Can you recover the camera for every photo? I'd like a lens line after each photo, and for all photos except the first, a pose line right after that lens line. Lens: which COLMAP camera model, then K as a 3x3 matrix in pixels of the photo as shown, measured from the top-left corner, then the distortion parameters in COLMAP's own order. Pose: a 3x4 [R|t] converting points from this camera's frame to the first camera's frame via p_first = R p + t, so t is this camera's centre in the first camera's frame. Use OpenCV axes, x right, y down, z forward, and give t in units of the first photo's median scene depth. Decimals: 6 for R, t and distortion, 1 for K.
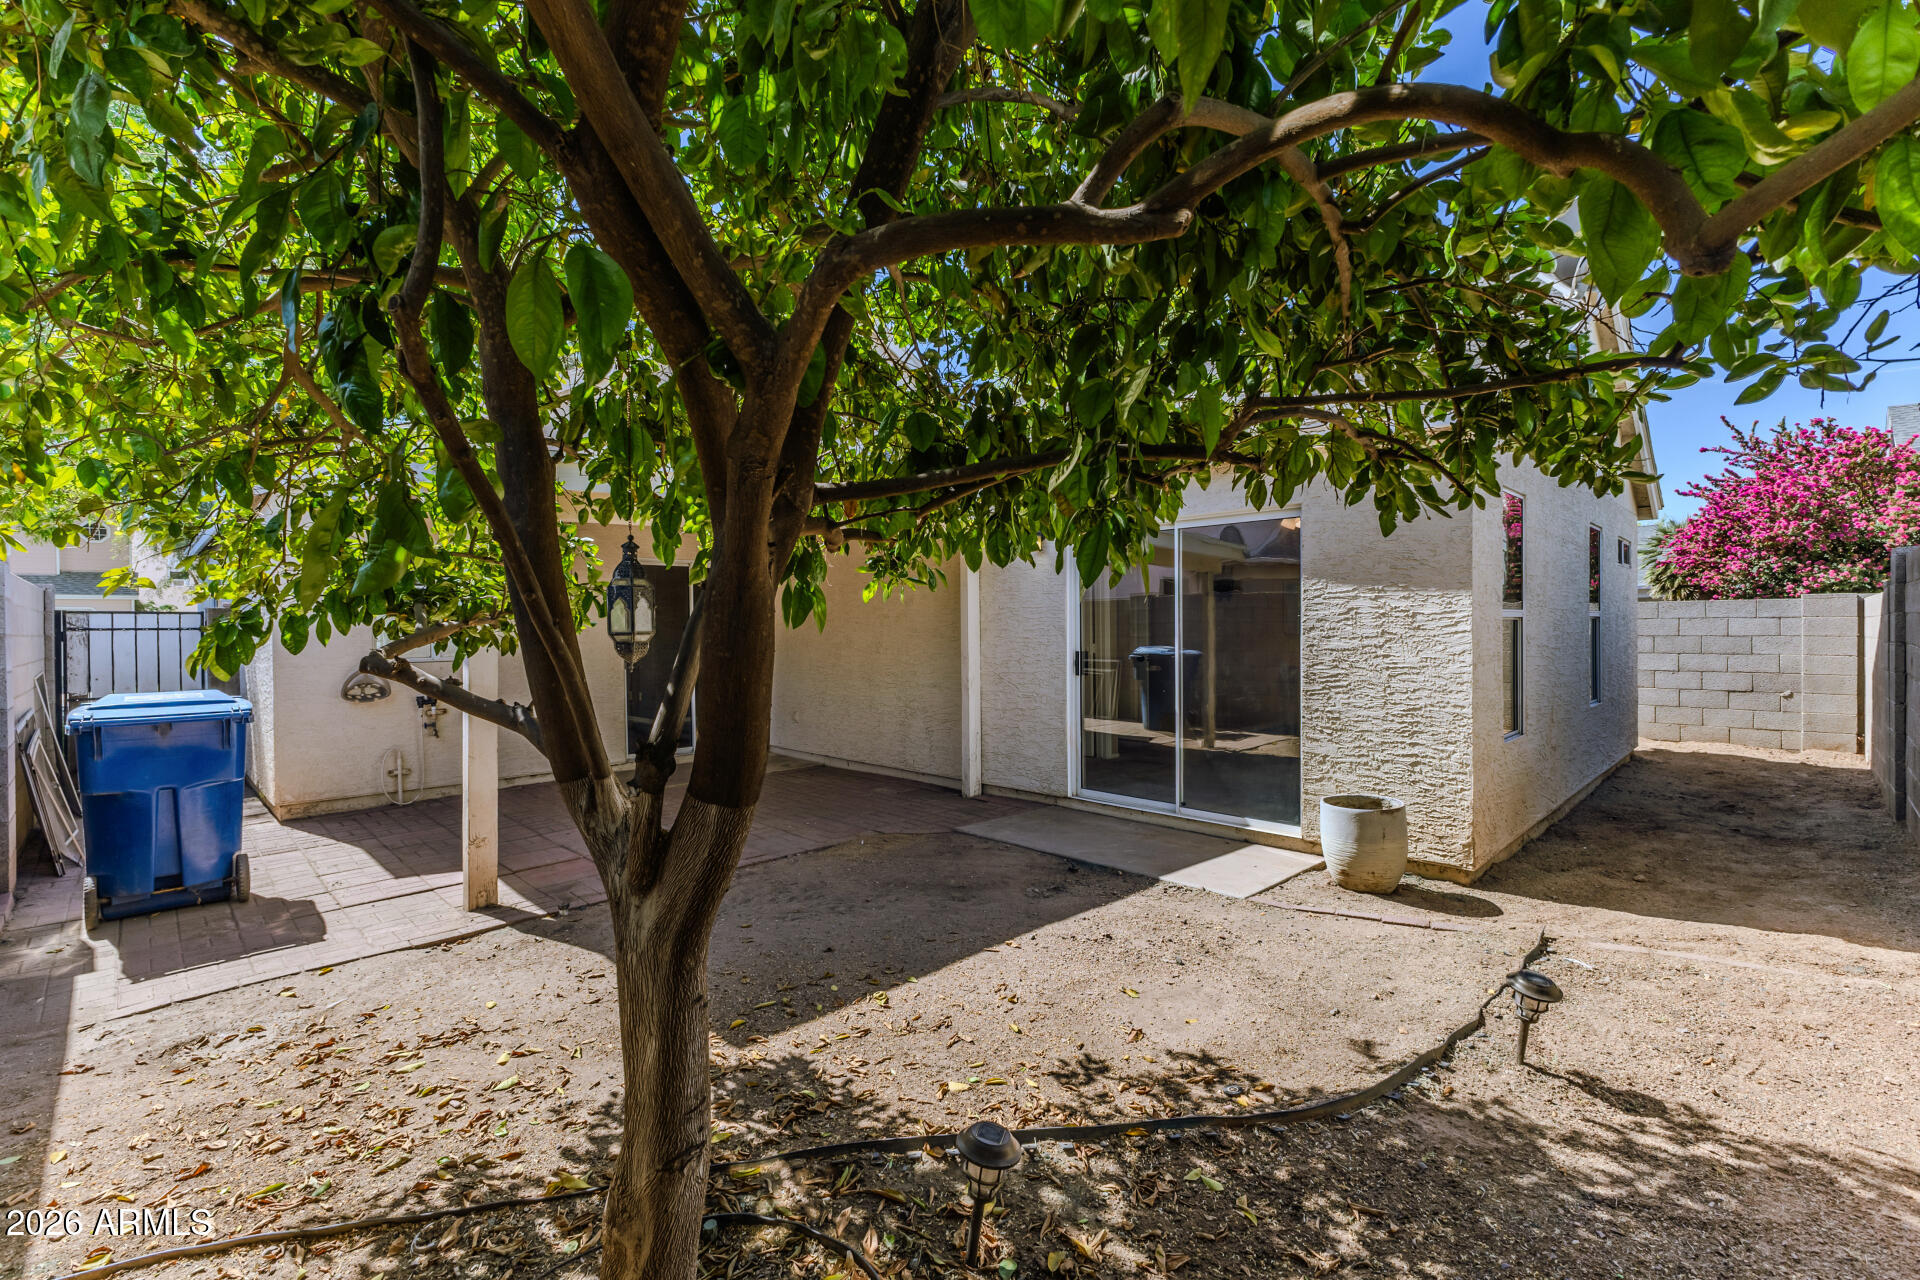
lens RADIAL K [[823.0, 0, 957.9], [0, 823.0, 631.2], [0, 0, 1]] dist [0.001394, 0.000118]
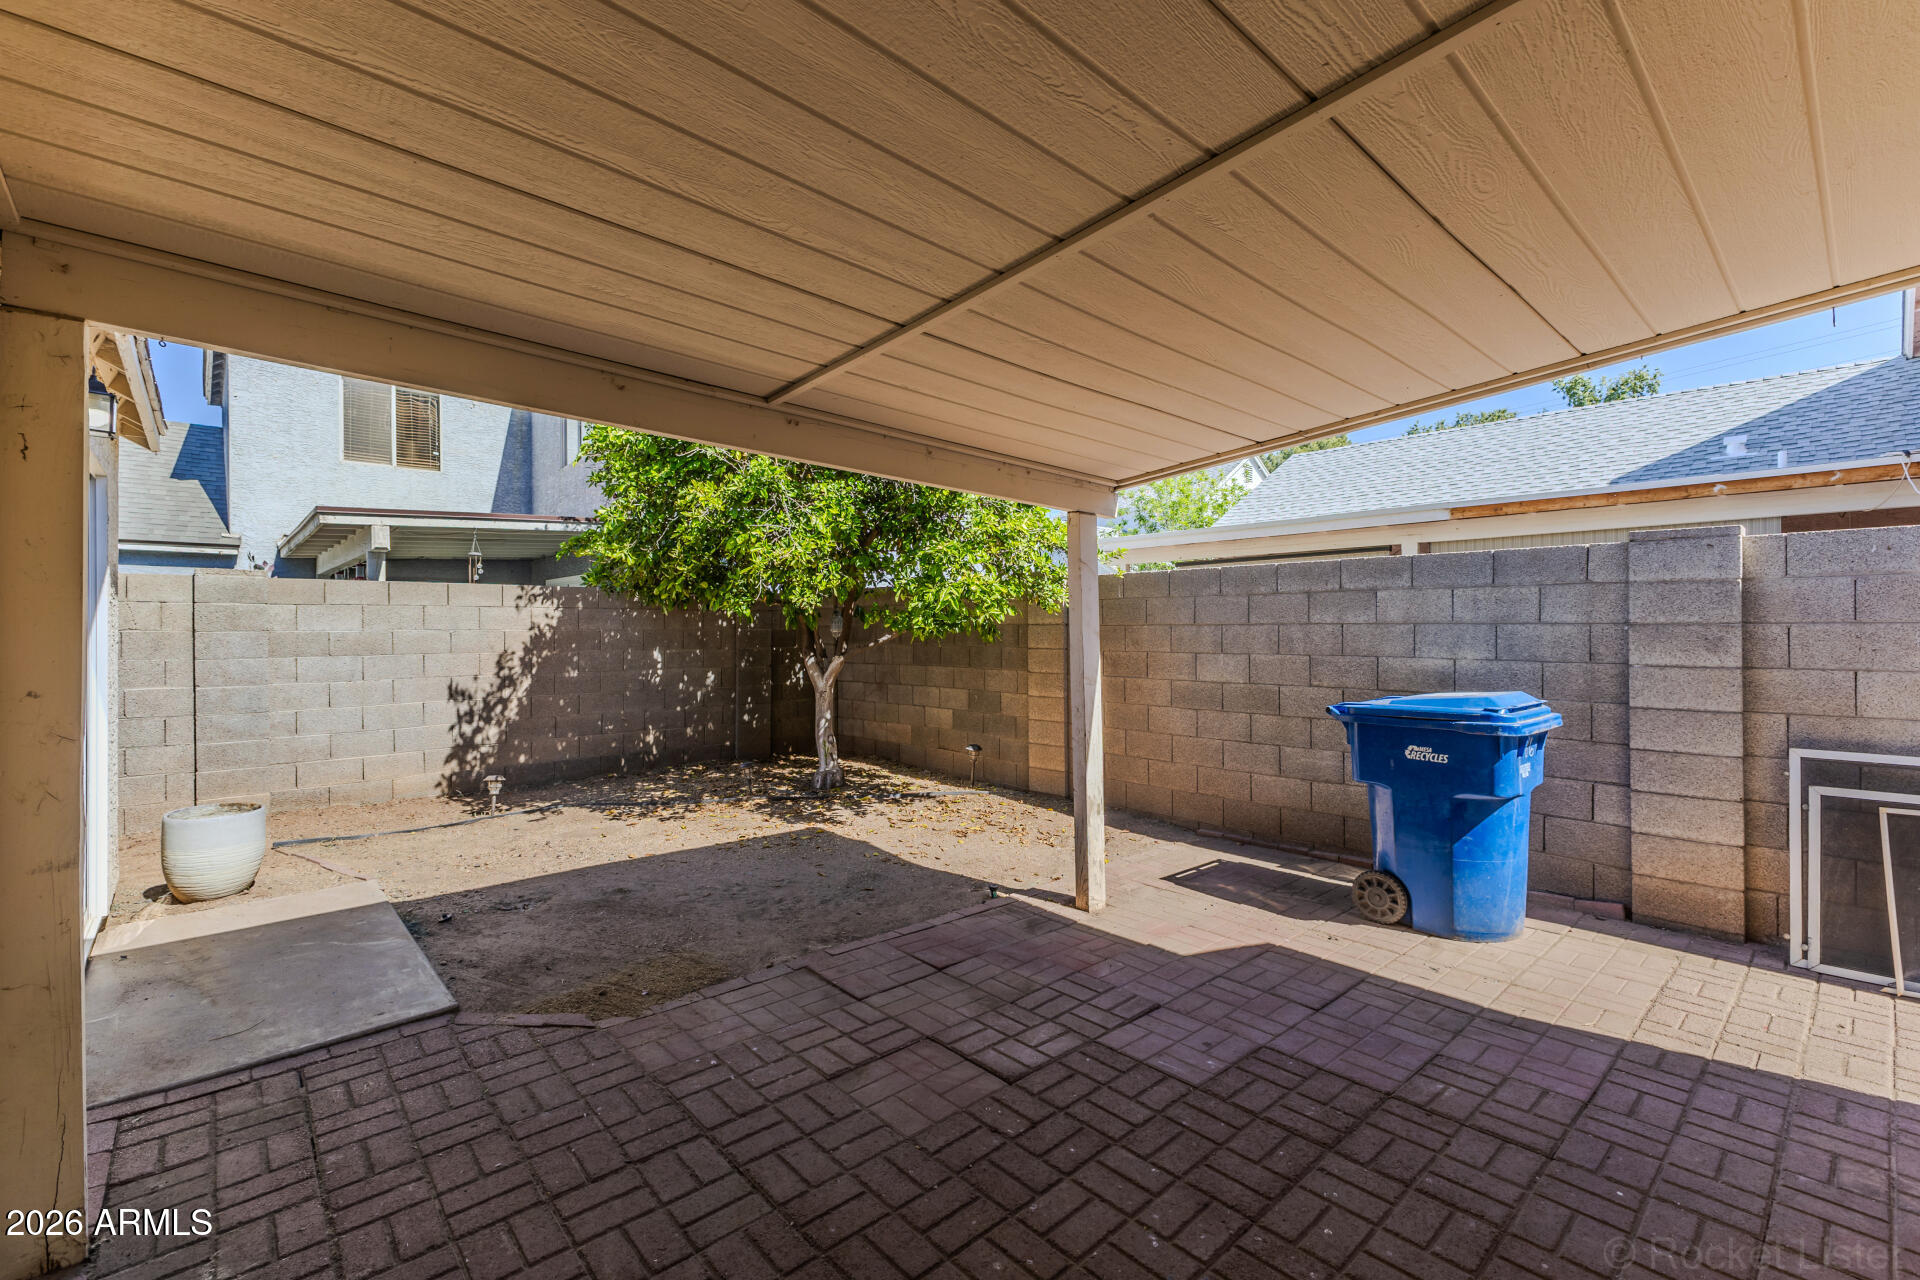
lens RADIAL K [[823.0, 0, 957.9], [0, 823.0, 631.2], [0, 0, 1]] dist [0.001394, 0.000118]
pose [[-0.998942, 0.014146, 0.043759, -0.498667], [0.014187, 0.999899, 0.000622, 0.001681], [-0.043746, 0.001242, -0.999042, 2.129319]]
